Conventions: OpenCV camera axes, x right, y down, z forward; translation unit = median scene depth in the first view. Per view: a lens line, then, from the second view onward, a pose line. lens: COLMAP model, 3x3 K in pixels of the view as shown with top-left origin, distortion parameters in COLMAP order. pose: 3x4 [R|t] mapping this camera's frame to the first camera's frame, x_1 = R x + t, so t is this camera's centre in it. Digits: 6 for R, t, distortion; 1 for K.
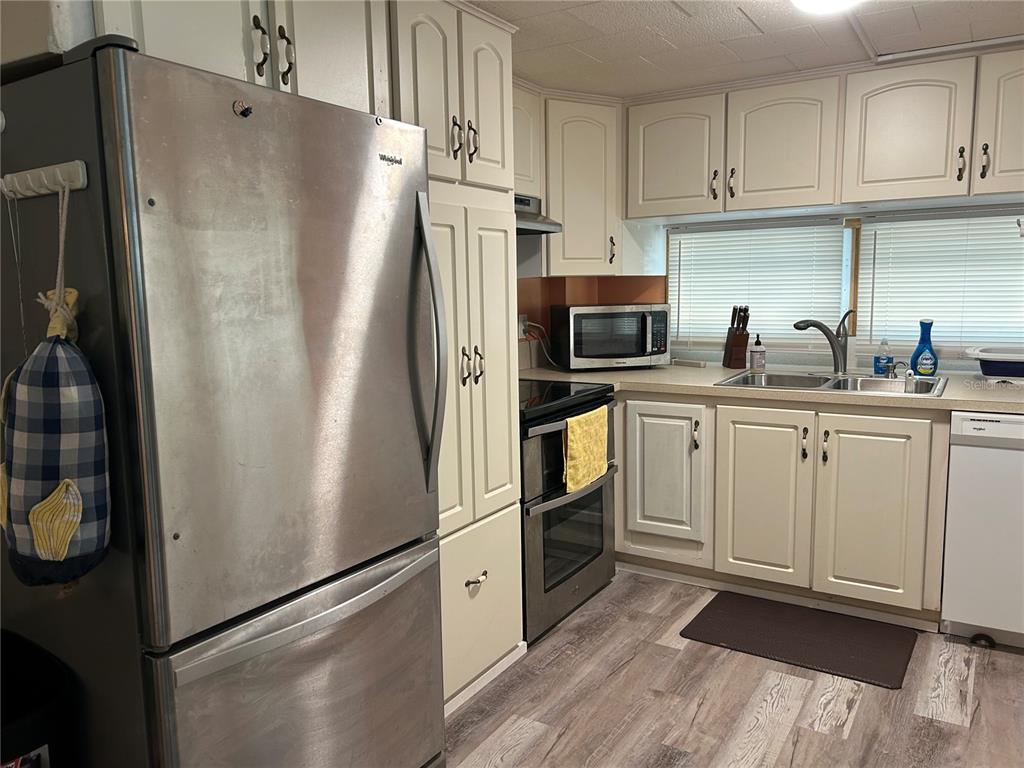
lens RADIAL K [[776.0, 0, 513.2], [0, 776.0, 389.1], [0, 0, 1]] dist [0.072980, -0.076328]
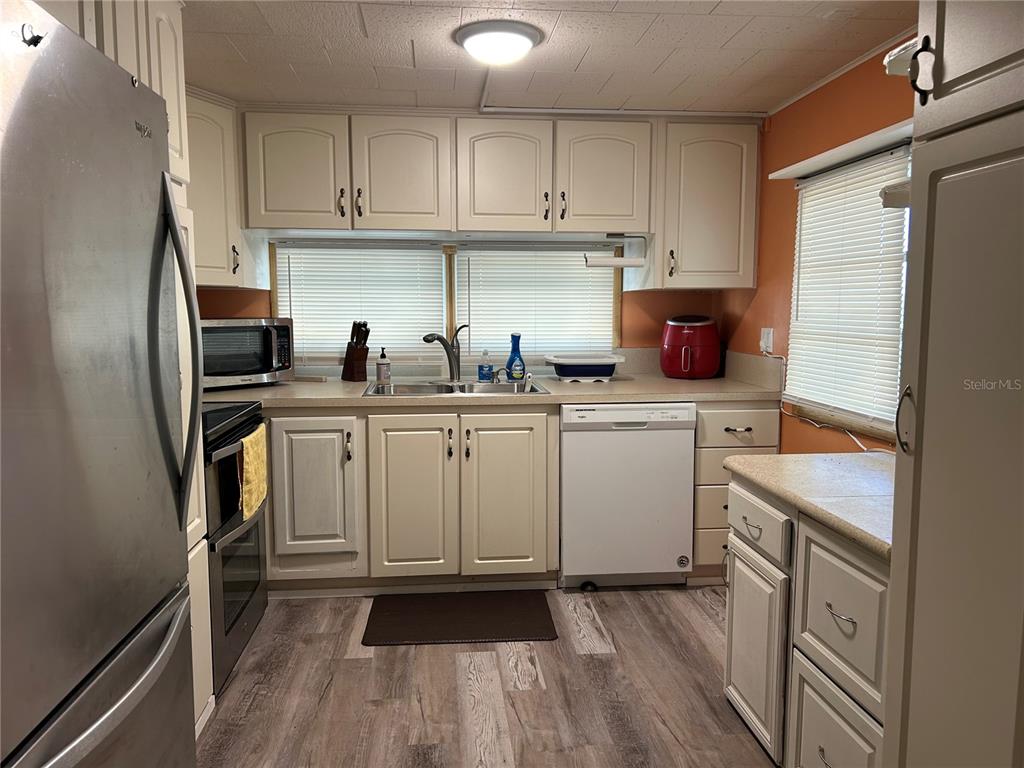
lens RADIAL K [[776.0, 0, 506.5], [0, 776.0, 388.0], [0, 0, 1]] dist [0.072980, -0.076328]
pose [[0.799186, -0.047209, 0.599227, -0.218932], [0.067022, 0.997693, -0.010786, 0.008532], [-0.597335, 0.048781, 0.800507, 0.068530]]
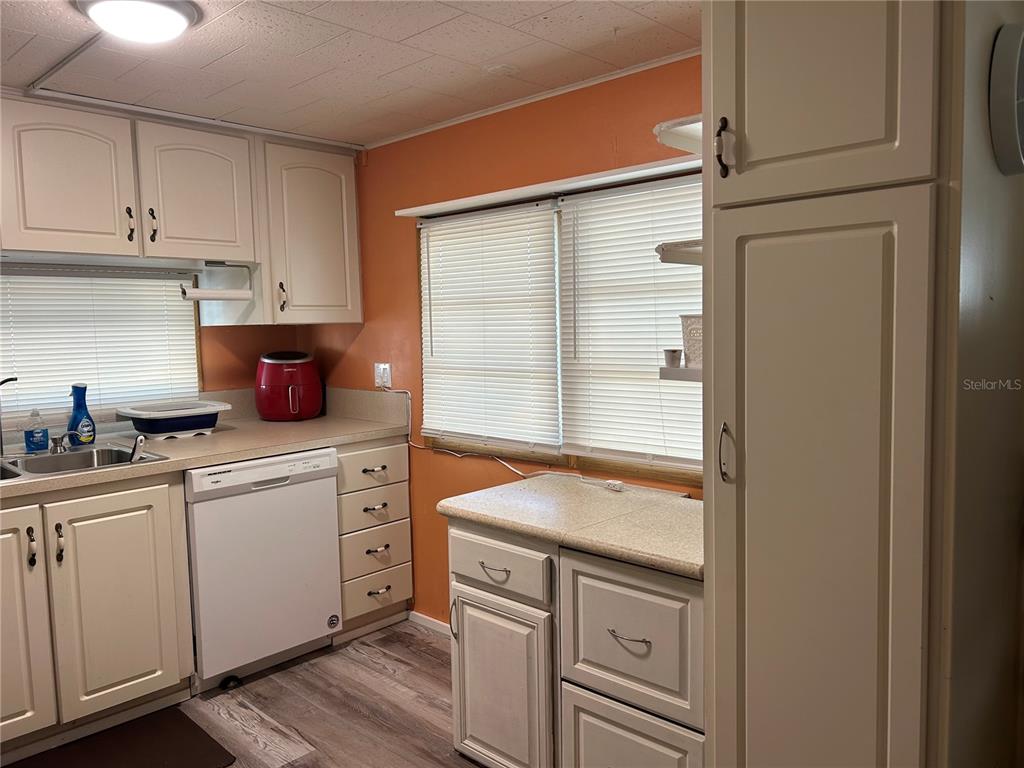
lens RADIAL K [[776.0, 0, 516.7], [0, 776.0, 386.6], [0, 0, 1]] dist [0.072980, -0.076328]
pose [[0.212505, -0.071870, 0.974513, -0.289552], [0.148573, 0.988073, 0.040472, -0.050365], [-0.965799, 0.136186, 0.220648, 0.327797]]
